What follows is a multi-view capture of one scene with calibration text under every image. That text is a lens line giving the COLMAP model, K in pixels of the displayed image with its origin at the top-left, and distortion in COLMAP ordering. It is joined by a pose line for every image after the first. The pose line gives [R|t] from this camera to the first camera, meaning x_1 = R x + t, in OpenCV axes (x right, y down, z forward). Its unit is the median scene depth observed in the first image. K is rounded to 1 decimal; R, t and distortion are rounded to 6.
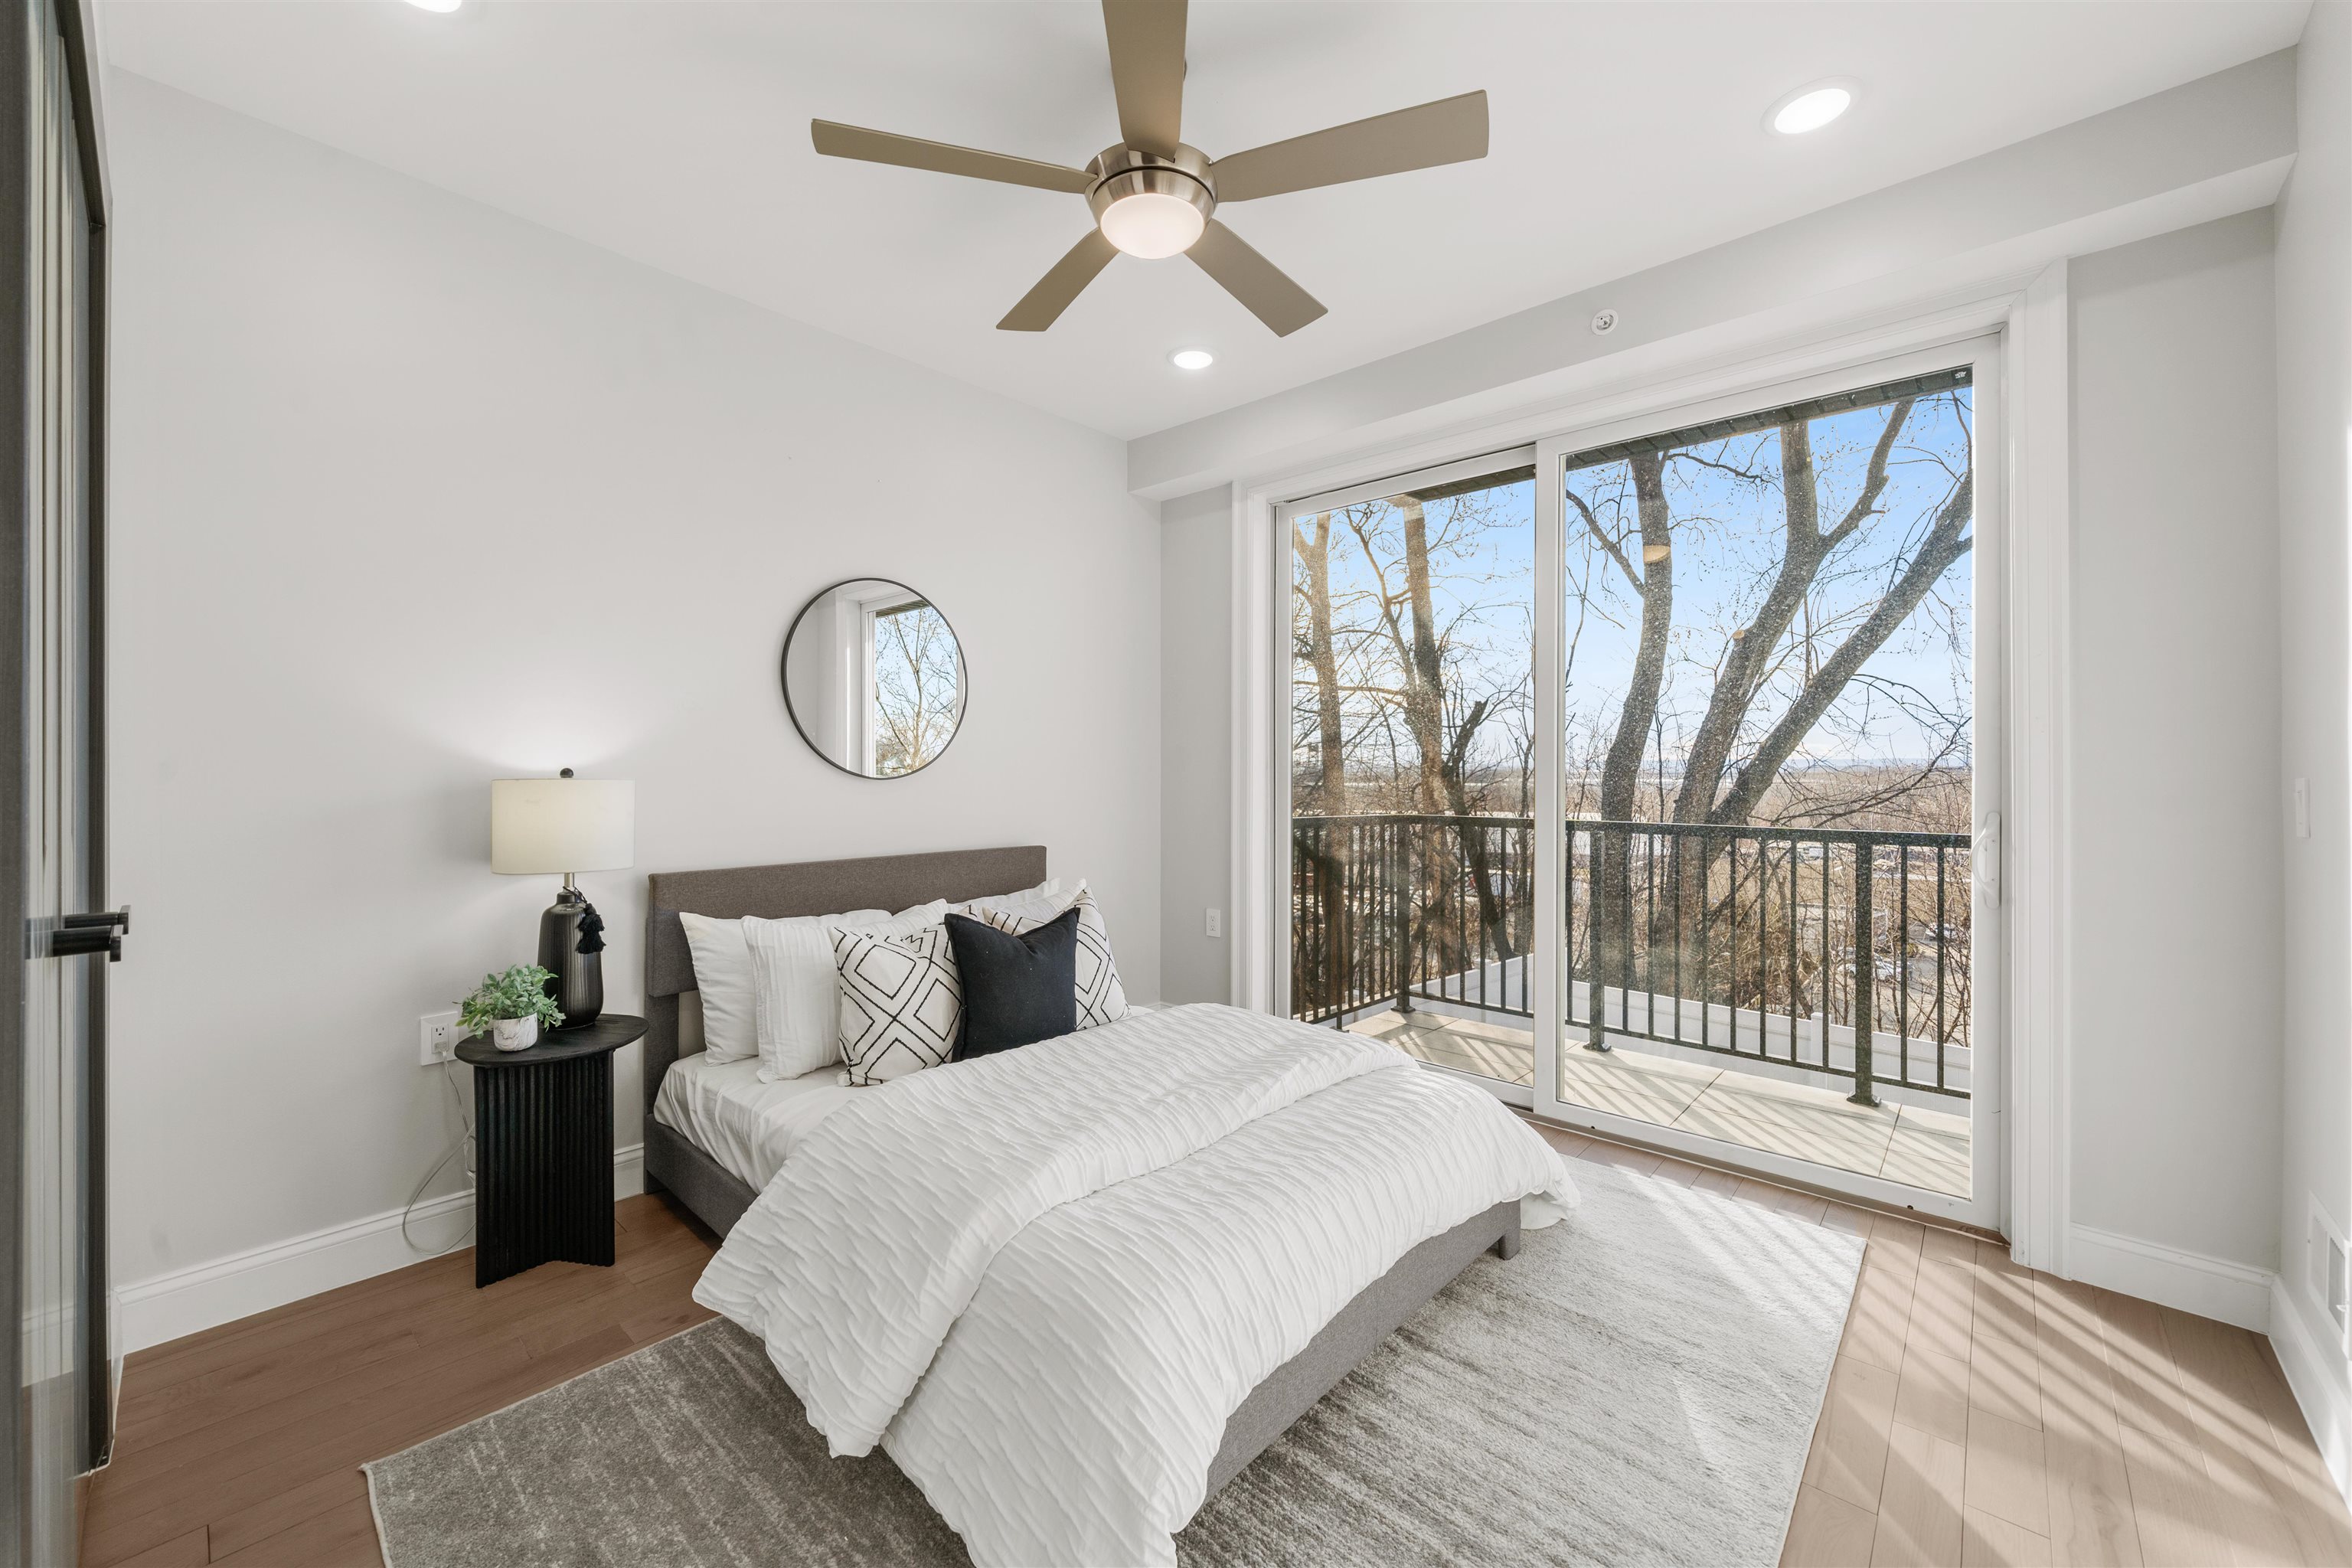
lens RADIAL K [[902.9, 0, 1176.0], [0, 902.9, 784.0], [0, 0, 1]] dist [-0.000664, -0.000052]
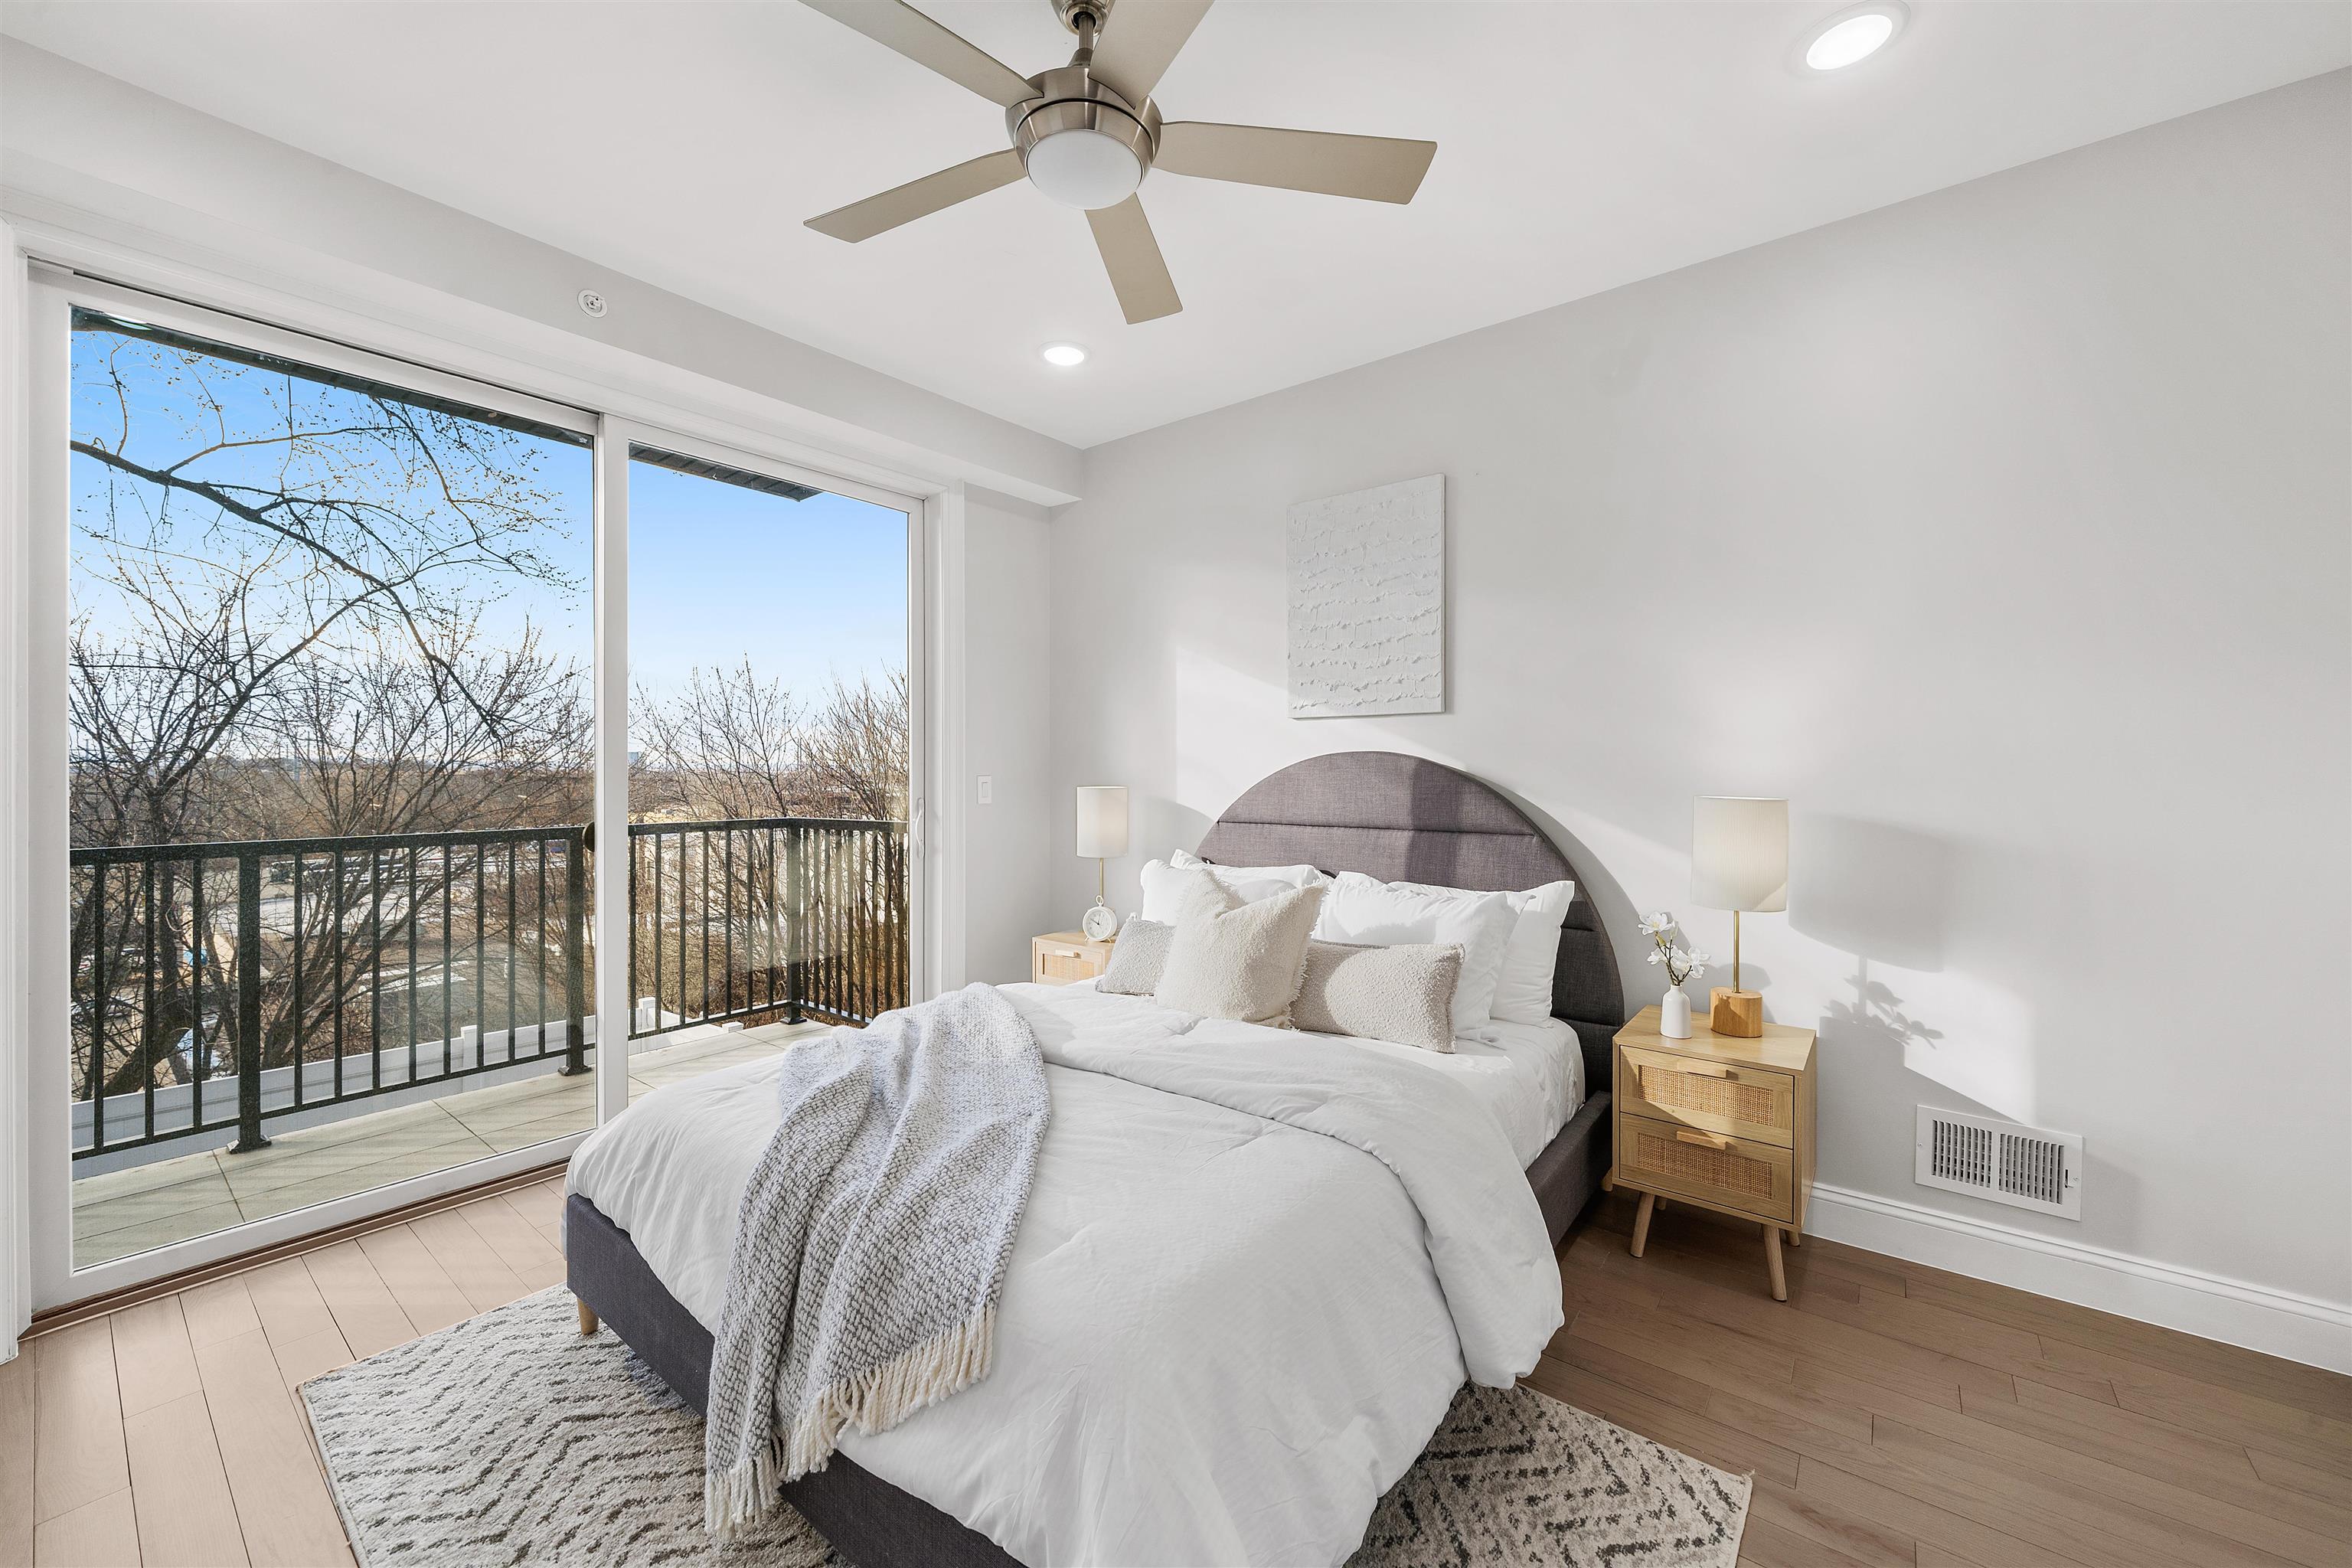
lens RADIAL K [[902.9, 0, 1176.0], [0, 902.9, 784.0], [0, 0, 1]] dist [-0.000664, -0.000052]
pose [[-0.061160, -0.018785, 0.997951, -0.343440], [0.018640, 0.999627, 0.019959, -0.007456], [-0.997954, 0.019823, -0.060787, 0.299335]]
